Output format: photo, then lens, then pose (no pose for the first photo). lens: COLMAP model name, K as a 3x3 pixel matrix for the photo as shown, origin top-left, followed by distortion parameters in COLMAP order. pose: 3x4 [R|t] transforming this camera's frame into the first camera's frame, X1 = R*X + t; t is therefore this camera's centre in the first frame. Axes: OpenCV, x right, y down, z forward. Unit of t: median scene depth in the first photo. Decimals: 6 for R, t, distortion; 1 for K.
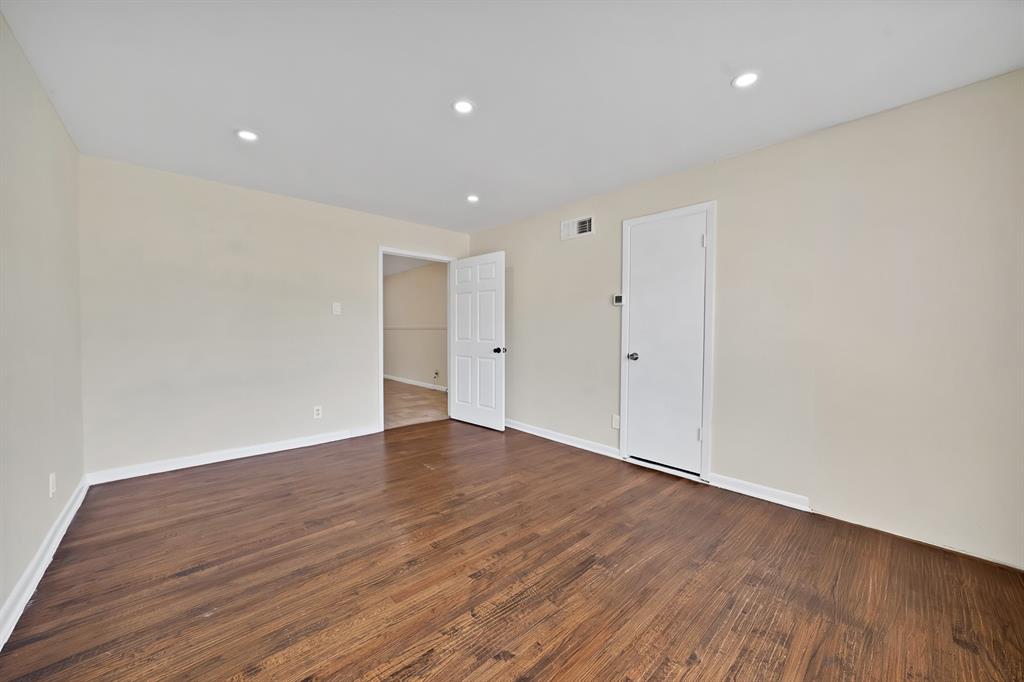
lens RADIAL K [[369.0, 0, 506.4], [0, 369.0, 335.7], [0, 0, 1]] dist [-0.029408, 0.006150]
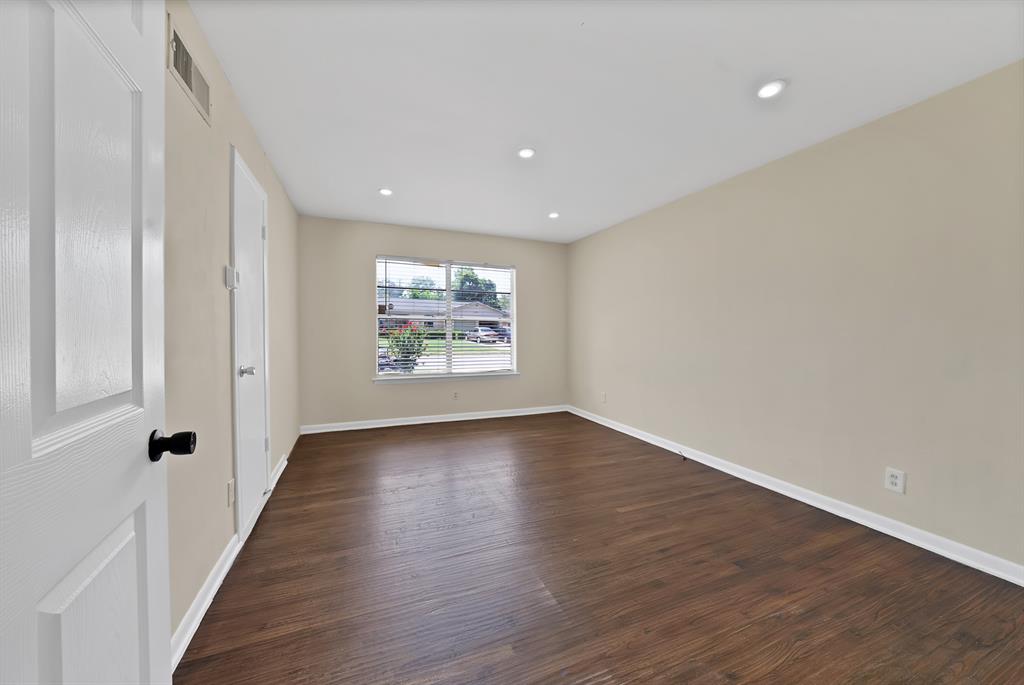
lens RADIAL K [[369.0, 0, 506.4], [0, 369.0, 337.2], [0, 0, 1]] dist [-0.029408, 0.006150]
pose [[-0.931743, -0.016605, 0.362740, -0.512548], [-0.009693, 0.999735, 0.020867, -0.035045], [-0.362990, 0.015927, -0.931657, 2.234970]]
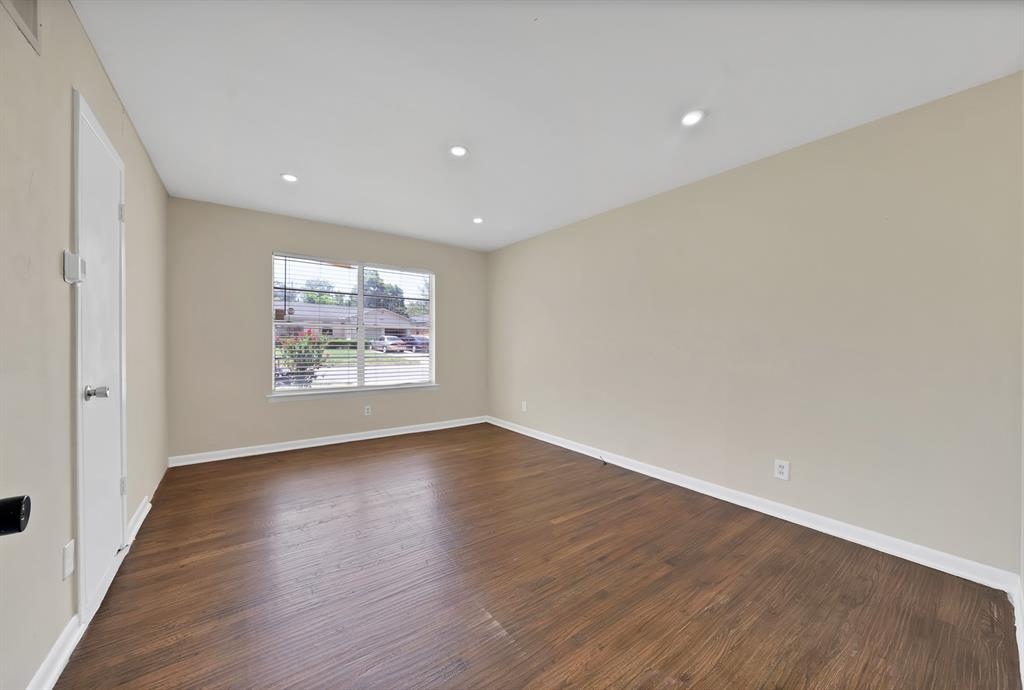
lens RADIAL K [[375.5, 0, 506.3], [0, 375.5, 341.8], [0, 0, 1]] dist [-0.031830, 0.007231]
pose [[-0.991955, -0.013322, 0.125889, -0.426995], [-0.012649, 0.999901, 0.006147, -0.034863], [-0.125958, 0.004505, -0.992025, 2.205671]]
